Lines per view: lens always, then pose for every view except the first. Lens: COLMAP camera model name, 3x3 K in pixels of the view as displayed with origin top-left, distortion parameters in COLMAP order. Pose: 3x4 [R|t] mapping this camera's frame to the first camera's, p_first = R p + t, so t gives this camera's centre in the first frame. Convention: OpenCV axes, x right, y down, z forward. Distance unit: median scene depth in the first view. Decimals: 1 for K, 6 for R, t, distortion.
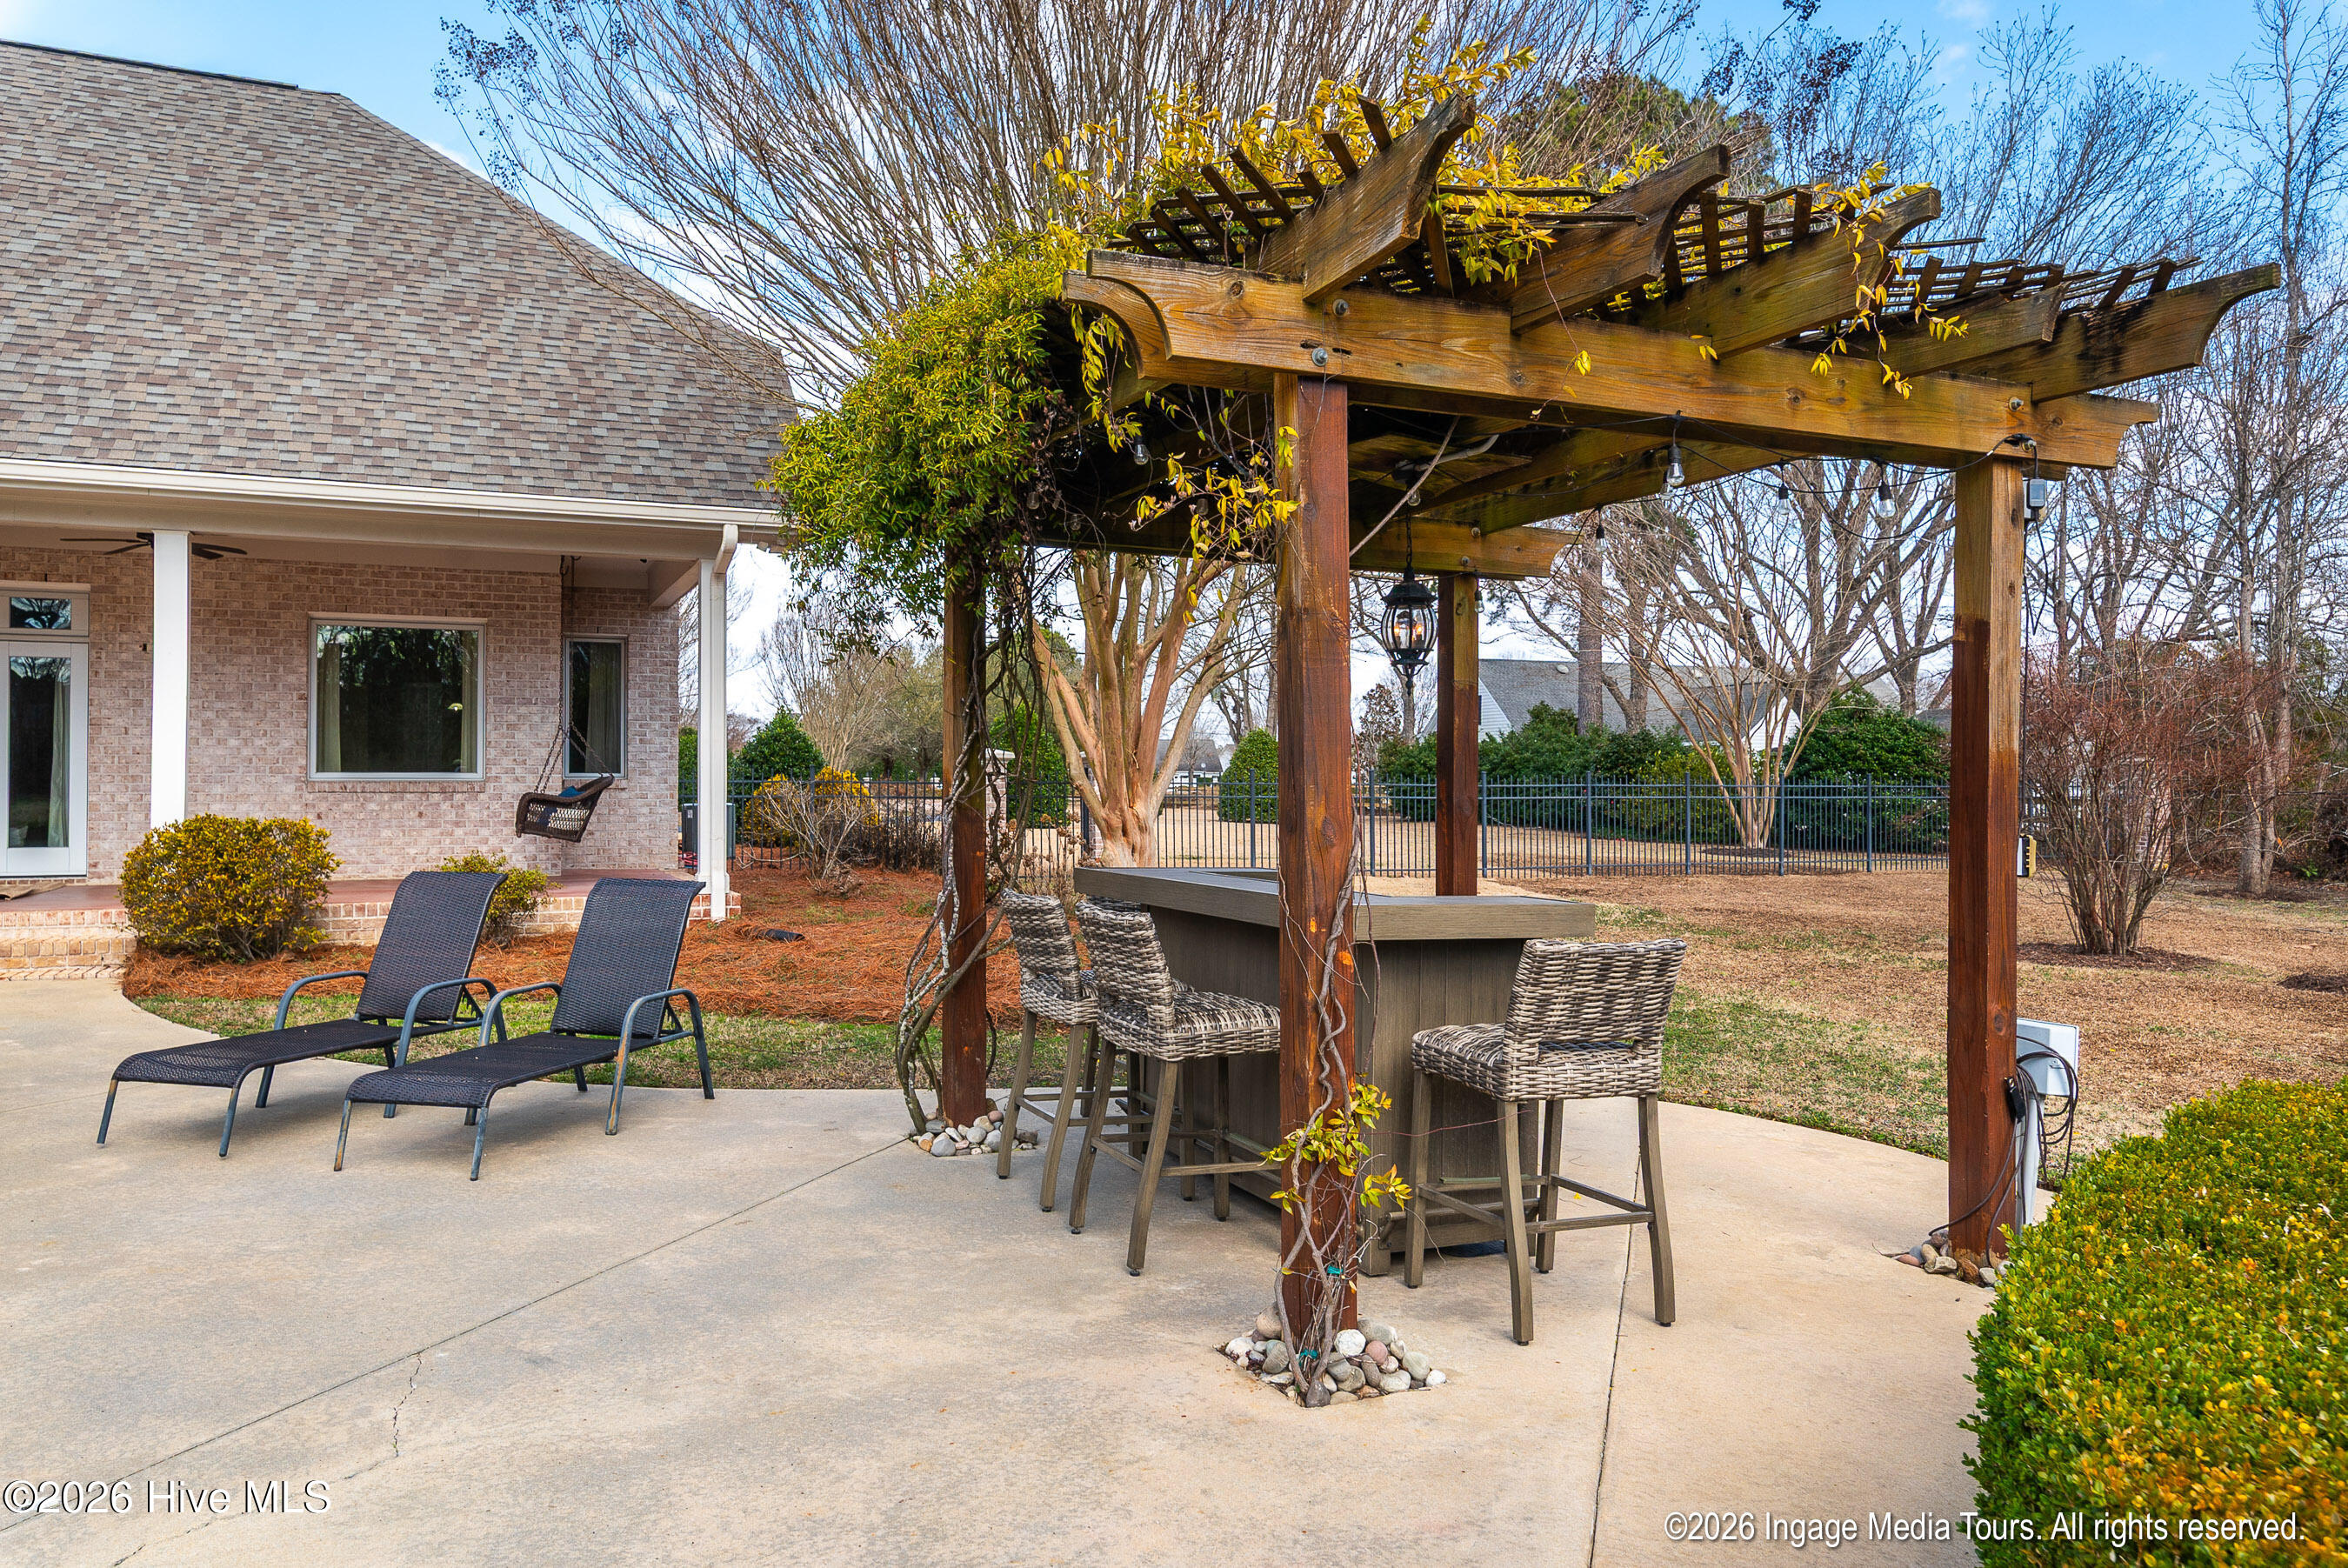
lens RADIAL K [[1620.8, 0, 1176.1], [0, 1620.8, 762.4], [0, 0, 1]] dist [0.005433, -0.001572]
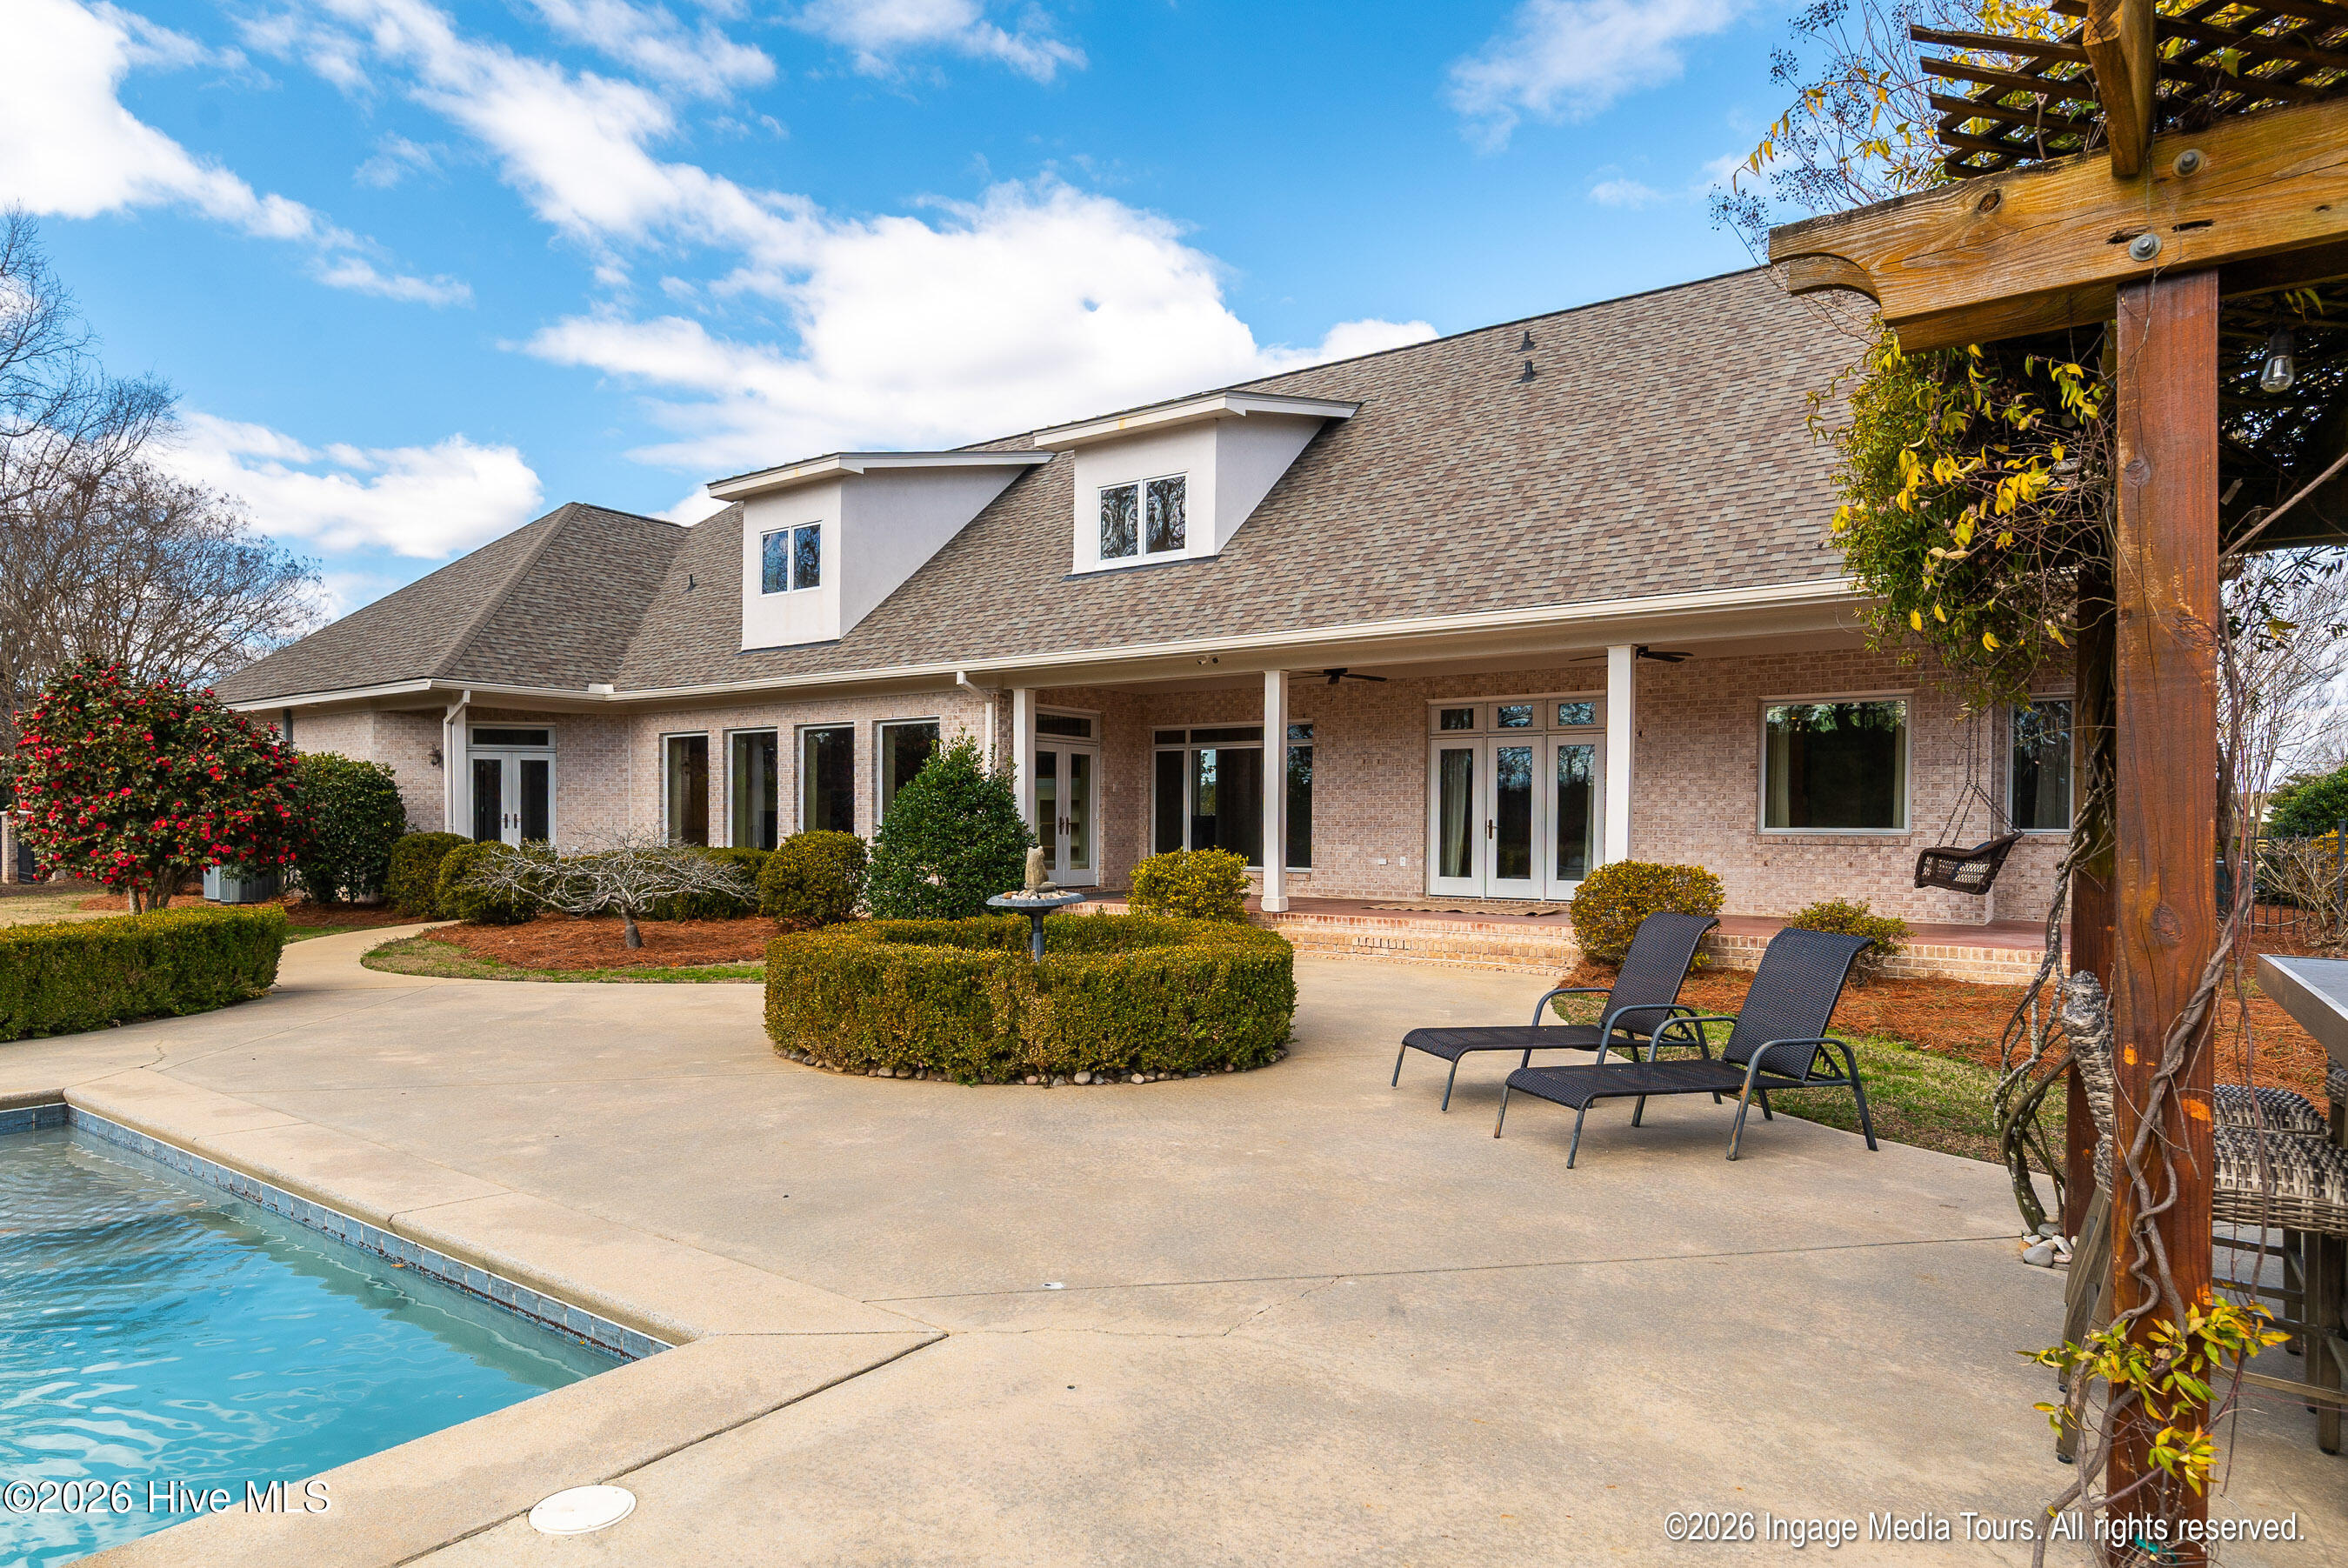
lens RADIAL K [[1327.7, 0, 1124.9], [0, 1327.7, 849.3], [0, 0, 1]] dist [0.003593, -0.000477]
pose [[0.496467, 0.017450, -0.867880, 0.124180], [0.003209, 0.999754, 0.021936, -0.001263], [0.868050, -0.013675, 0.496289, 0.108908]]
